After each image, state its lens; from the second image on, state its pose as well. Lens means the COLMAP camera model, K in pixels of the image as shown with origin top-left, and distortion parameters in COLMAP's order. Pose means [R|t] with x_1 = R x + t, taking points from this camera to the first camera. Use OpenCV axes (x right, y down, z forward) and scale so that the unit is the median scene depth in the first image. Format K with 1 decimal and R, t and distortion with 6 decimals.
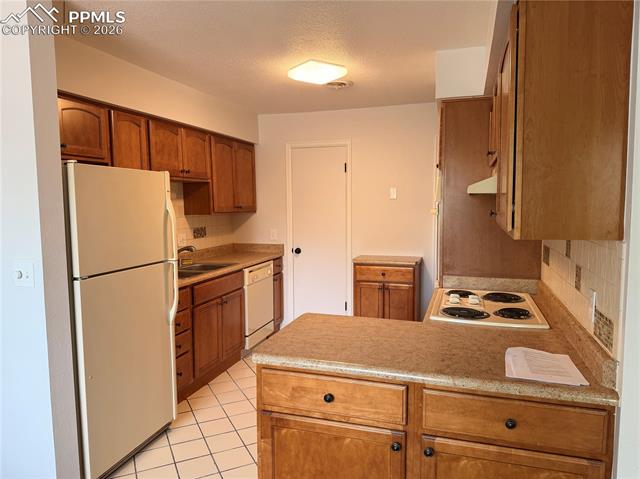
lens RADIAL K [[454.5, 0, 320.3], [0, 454.5, 241.4], [0, 0, 1]] dist [0.068239, -0.112861]
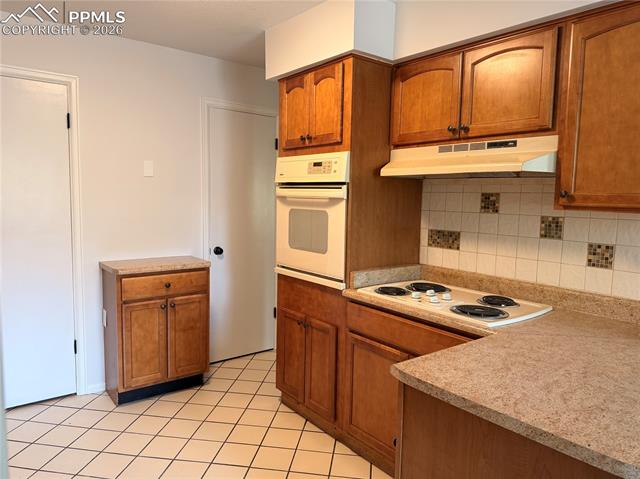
lens RADIAL K [[454.5, 0, 320.3], [0, 454.5, 241.4], [0, 0, 1]] dist [0.068239, -0.112861]
pose [[0.560953, -0.065632, 0.825242, -0.420327], [0.050344, 0.997712, 0.045127, -0.019171], [-0.826316, 0.016232, 0.562973, 0.599013]]
